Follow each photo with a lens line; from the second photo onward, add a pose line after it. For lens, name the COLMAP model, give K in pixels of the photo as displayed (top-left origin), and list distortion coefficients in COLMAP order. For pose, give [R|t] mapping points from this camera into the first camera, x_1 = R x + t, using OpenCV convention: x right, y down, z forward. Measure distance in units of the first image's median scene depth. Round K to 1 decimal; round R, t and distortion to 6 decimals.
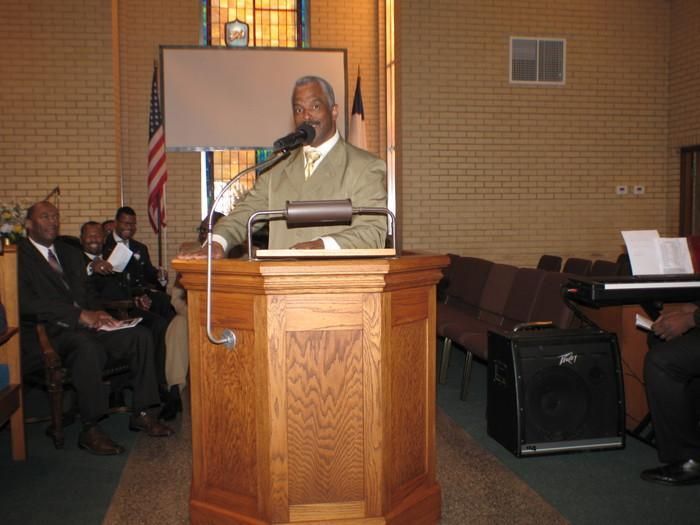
lens RADIAL K [[751.6, 0, 348.4], [0, 751.6, 282.2], [0, 0, 1]] dist [-0.056610, 0.000000]
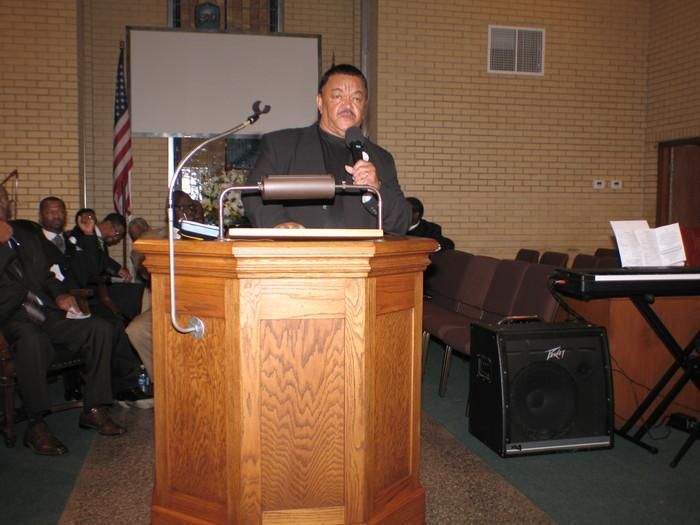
lens RADIAL K [[751.7, 0, 349.2], [0, 751.7, 281.6], [0, 0, 1]] dist [-0.054482, 0.000000]
pose [[0.998971, 0.010829, 0.044049, -0.010976], [-0.011027, 0.999930, 0.004253, 0.009651], [-0.044000, -0.004735, 0.999020, 0.060542]]
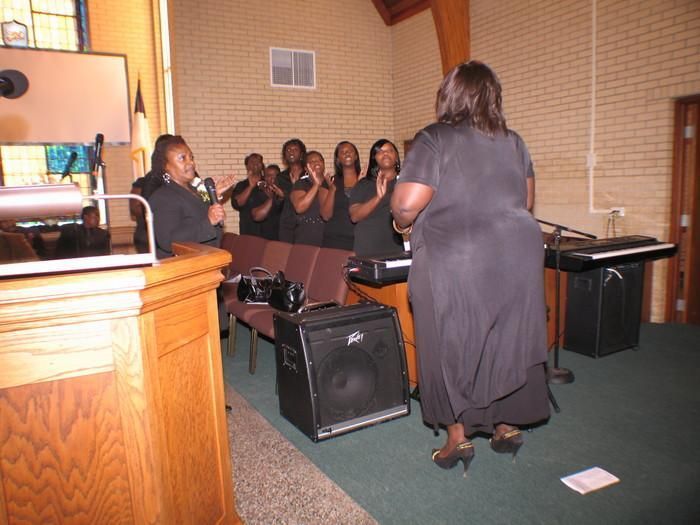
lens RADIAL K [[538.8, 0, 348.0], [0, 538.8, 273.9], [0, 0, 1]] dist [-0.135929, 0.094637]
pose [[0.936875, -0.075490, 0.341419, 0.041698], [0.057350, 0.996369, 0.062930, -0.029890], [-0.344930, -0.039377, 0.937802, 0.317880]]
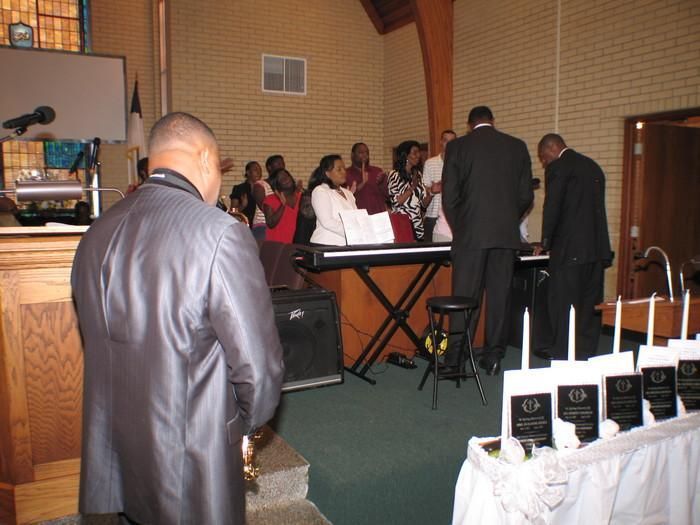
lens RADIAL K [[592.2, 0, 345.1], [0, 592.2, 275.0], [0, 0, 1]] dist [-0.119514, 0.094658]
pose [[0.948402, -0.032449, 0.315406, 0.064074], [0.020576, 0.998951, 0.040904, 0.000104], [-0.316402, -0.032304, 0.948075, 0.057316]]
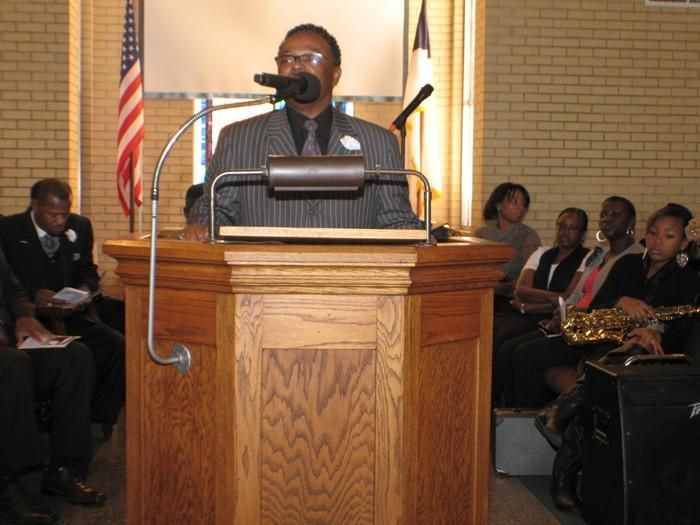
lens RADIAL K [[1082.1, 0, 354.8], [0, 1082.1, 283.2], [0, 0, 1]] dist [-0.022885, 0.000000]
pose [[0.997808, 0.026465, -0.060660, 0.038330], [-0.027290, 0.999546, -0.012806, 0.011060], [0.060293, 0.014433, 0.998076, 0.019357]]
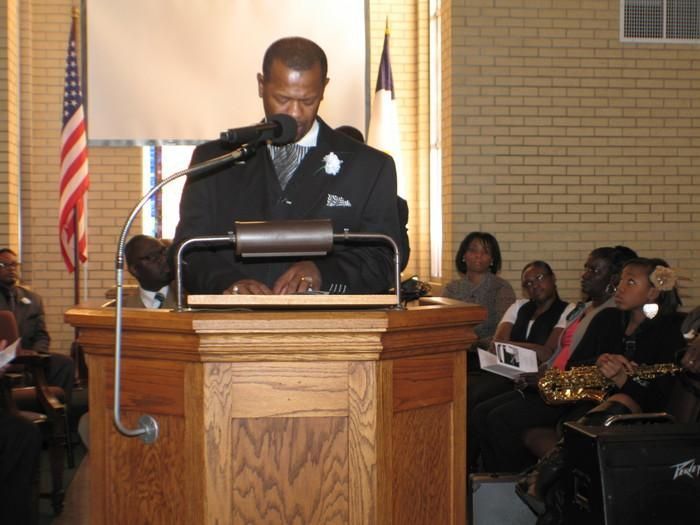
lens RADIAL K [[1191.5, 0, 344.9], [0, 1191.5, 284.1], [0, 0, 1]] dist [-0.018748, 0.000000]
pose [[0.999343, 0.006458, -0.035672, 0.035373], [-0.008505, 0.998309, -0.057511, 0.004553], [0.035240, 0.057776, 0.997707, -0.035702]]
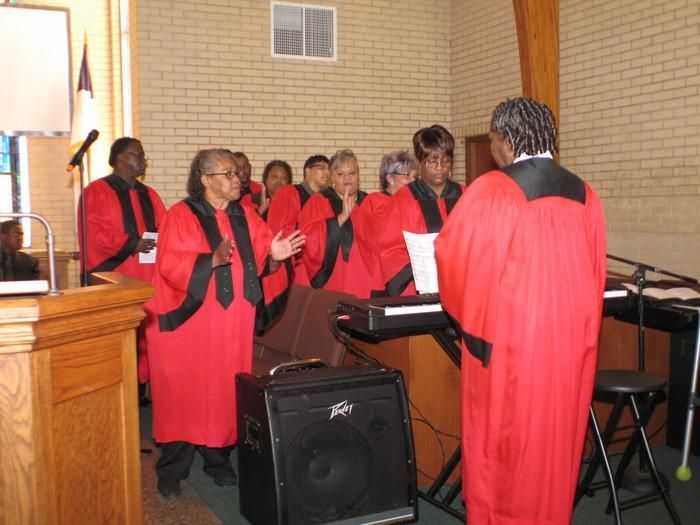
lens RADIAL K [[830.2, 0, 344.5], [0, 830.2, 277.3], [0, 0, 1]] dist [-0.048807, 0.000000]
pose [[0.961287, -0.027448, 0.274180, 0.071860], [0.031008, 0.999482, -0.008657, -0.022068], [-0.273800, 0.016824, 0.961639, 0.195625]]
